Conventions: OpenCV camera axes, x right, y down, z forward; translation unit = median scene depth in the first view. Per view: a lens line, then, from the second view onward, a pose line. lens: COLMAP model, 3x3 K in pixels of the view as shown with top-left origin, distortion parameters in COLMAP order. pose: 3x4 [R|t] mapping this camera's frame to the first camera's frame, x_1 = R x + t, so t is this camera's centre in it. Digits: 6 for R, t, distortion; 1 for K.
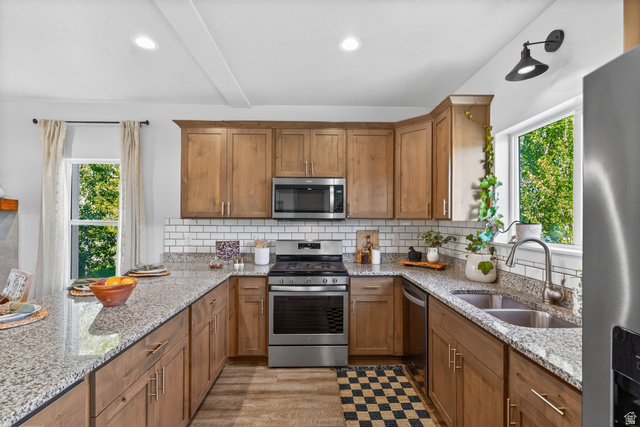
lens RADIAL K [[291.1, 0, 320.1], [0, 291.1, 219.0], [0, 0, 1]] dist [-0.005090, 0.000182]
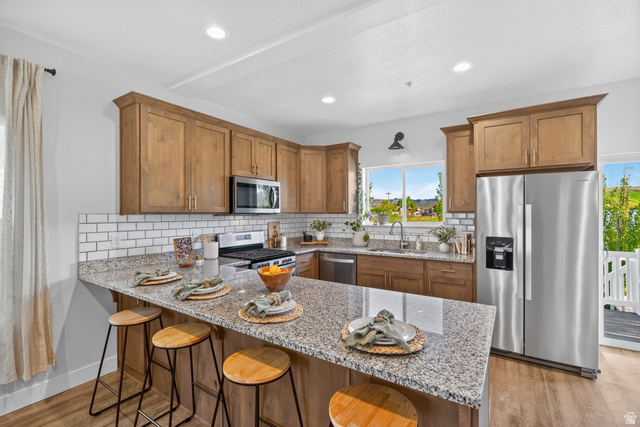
lens RADIAL K [[291.1, 0, 319.3], [0, 291.1, 213.2], [0, 0, 1]] dist [-0.005090, 0.000182]
pose [[0.571419, -0.005813, 0.820638, -0.848603], [0.004296, 0.999982, 0.004092, -0.004836], [-0.820647, 0.001188, 0.571434, 0.115922]]
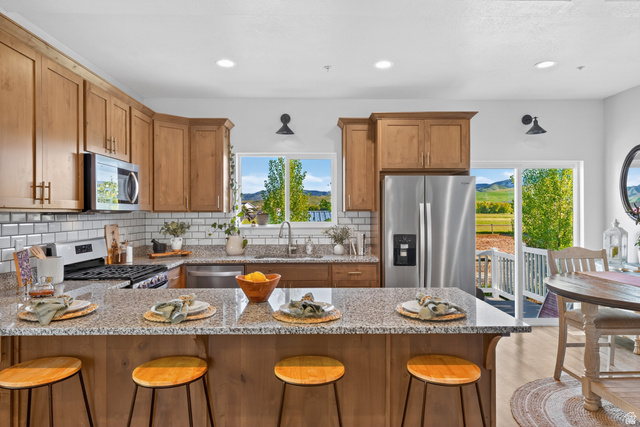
lens RADIAL K [[421.6, 0, 320.8], [0, 421.6, 213.6], [0, 0, 1]] dist [-0.002623, -0.000574]
pose [[0.006620, -0.004627, 0.999967, -1.142696], [0.001780, 0.999988, 0.004615, 0.002272], [-0.999977, 0.001749, 0.006628, 0.432581]]
